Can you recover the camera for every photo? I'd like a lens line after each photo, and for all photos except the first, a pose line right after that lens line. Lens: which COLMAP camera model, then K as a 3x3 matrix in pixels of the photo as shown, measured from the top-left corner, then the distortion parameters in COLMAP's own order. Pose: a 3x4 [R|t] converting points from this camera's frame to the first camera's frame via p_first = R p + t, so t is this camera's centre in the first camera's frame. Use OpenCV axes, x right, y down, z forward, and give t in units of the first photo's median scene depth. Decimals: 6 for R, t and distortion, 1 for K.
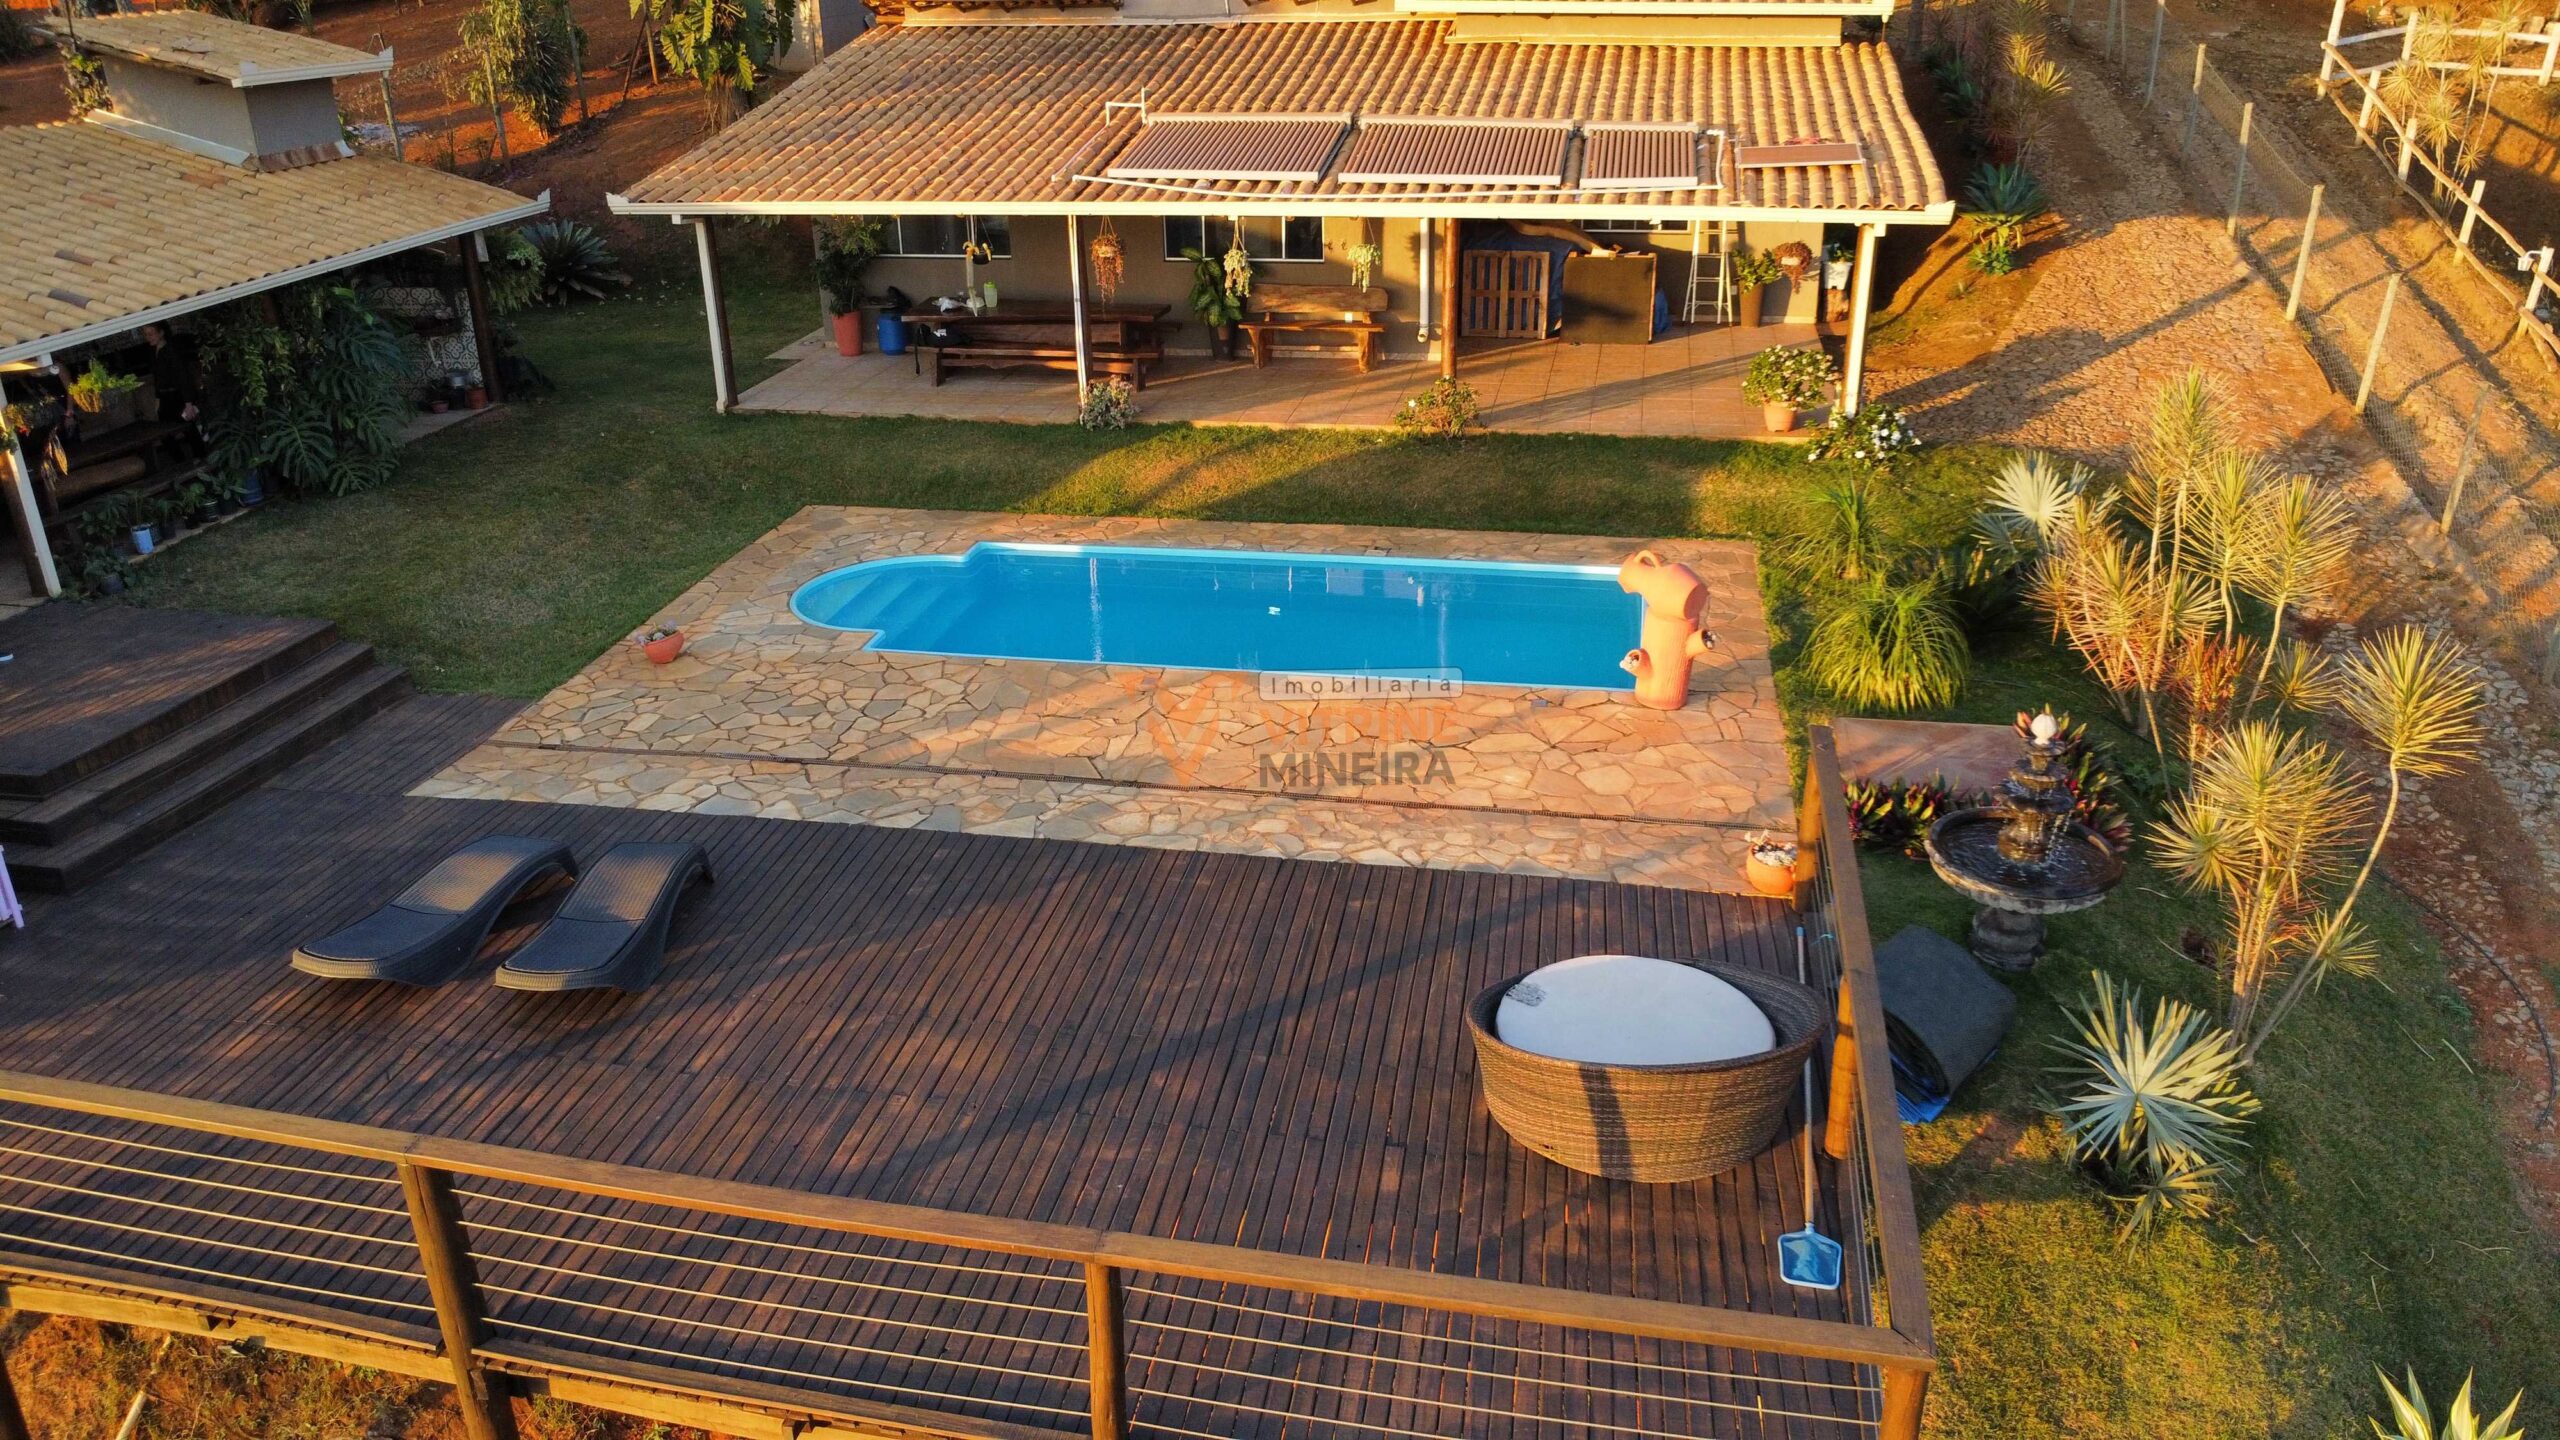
lens RADIAL K [[1872.0, 0, 1276.0], [0, 1872.0, 734.9], [0, 0, 1]] dist [-0.028109, -0.009995]
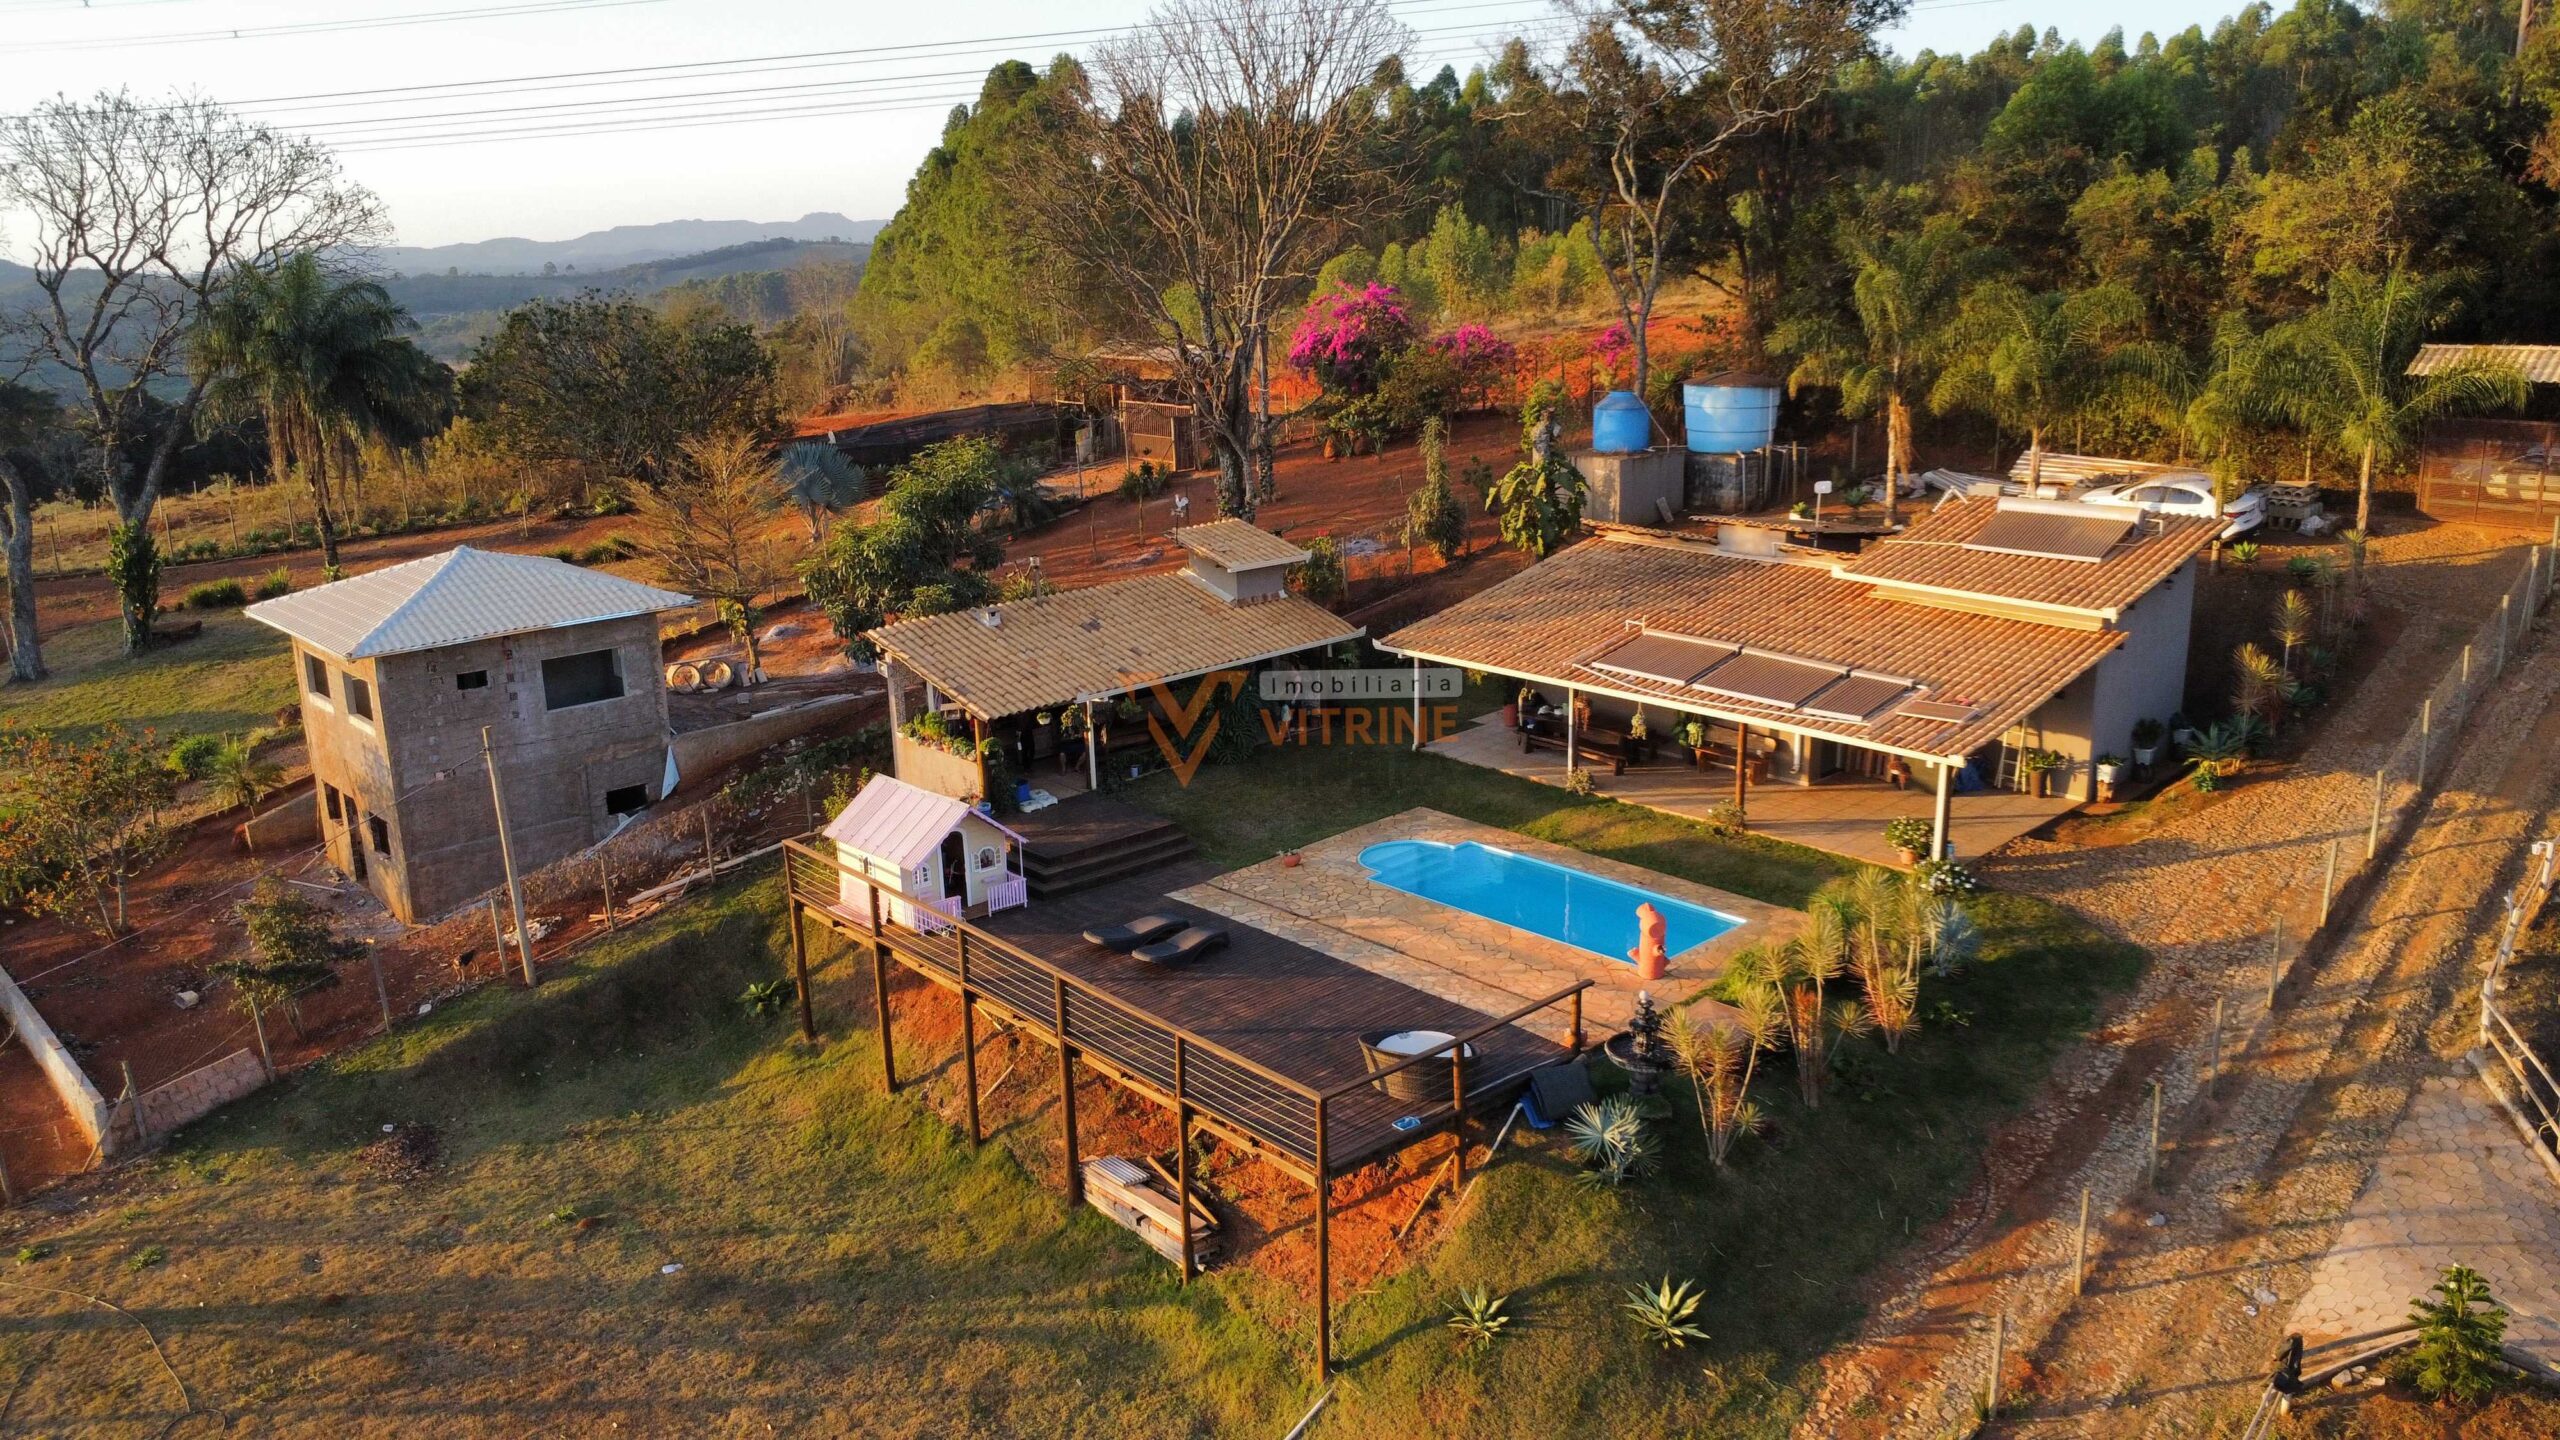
lens RADIAL K [[1872.0, 0, 1279.2], [0, 1872.0, 718.2], [0, 0, 1]] dist [-0.028109, -0.009995]
pose [[0.812935, 0.151286, -0.562361, 0.793928], [-0.227333, 0.971490, -0.067278, -0.049576], [0.536150, 0.182536, 0.824151, -0.801918]]
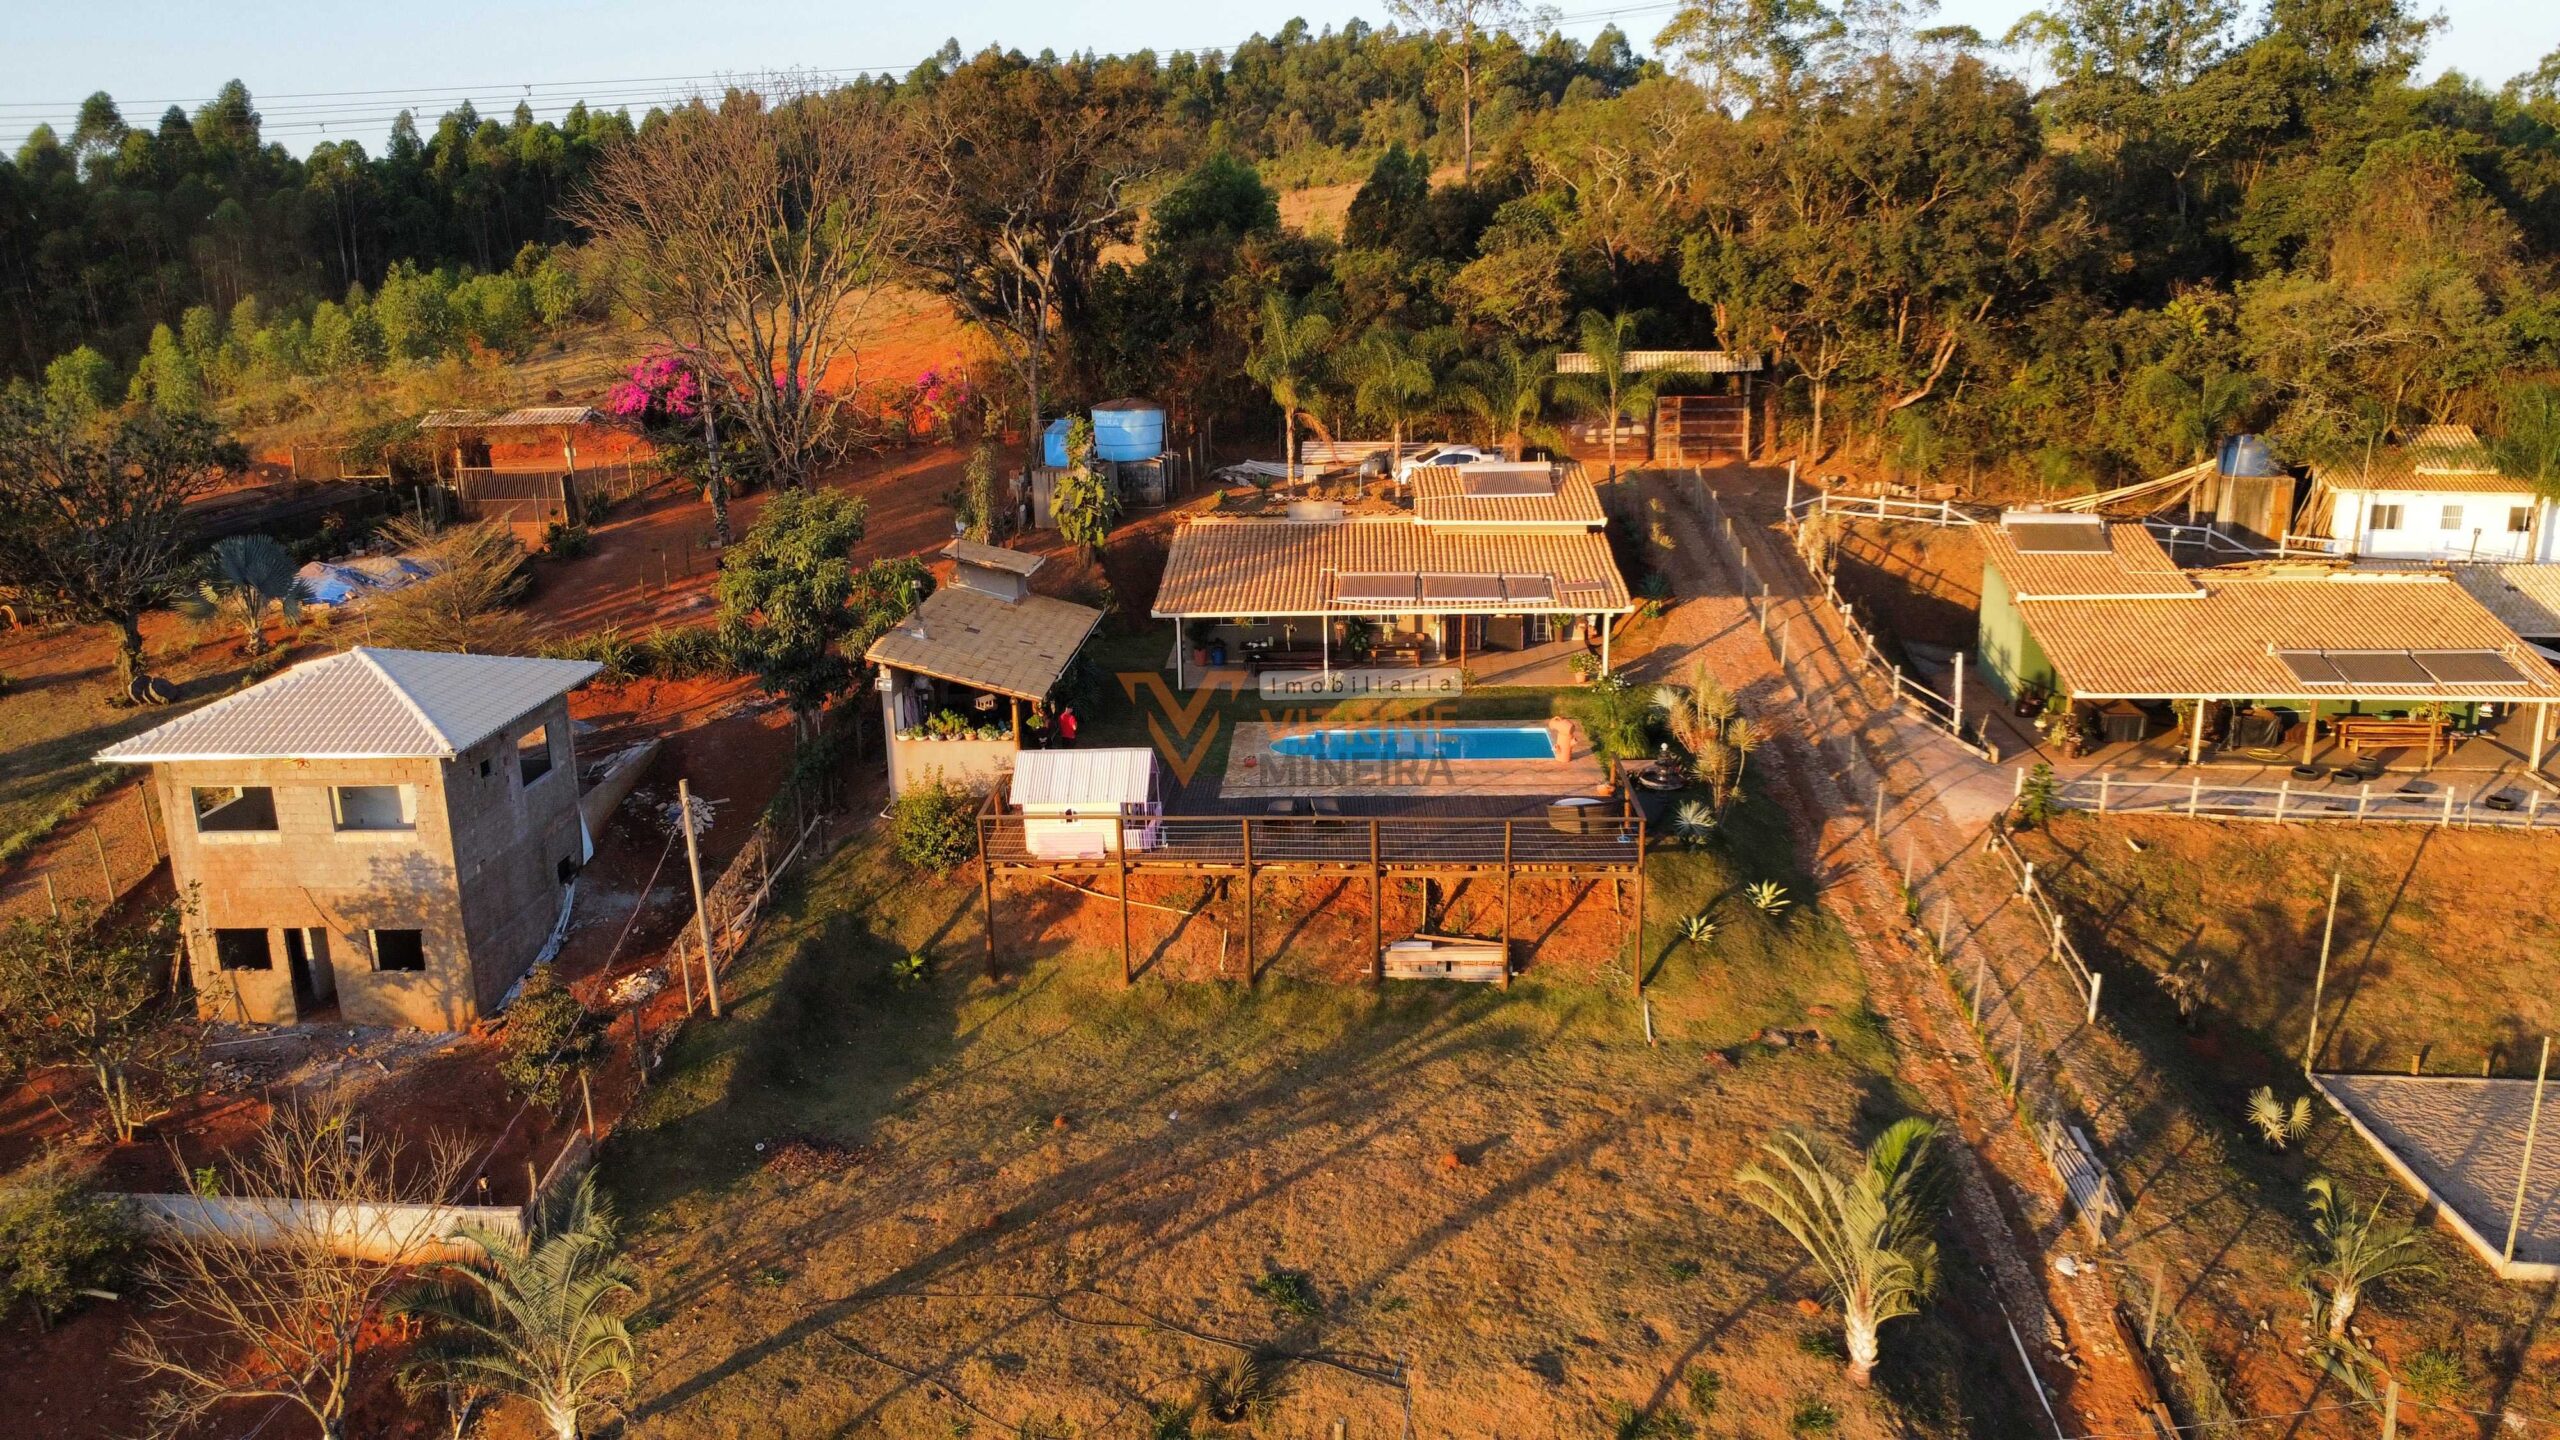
lens RADIAL K [[1872.0, 0, 1286.6], [0, 1872.0, 721.1], [0, 0, 1]] dist [-0.028109, -0.009995]
pose [[0.988192, -0.038671, 0.148258, -0.625866], [0.061035, 0.986890, -0.149406, 0.306451], [-0.140537, 0.156691, 0.977598, -1.789482]]
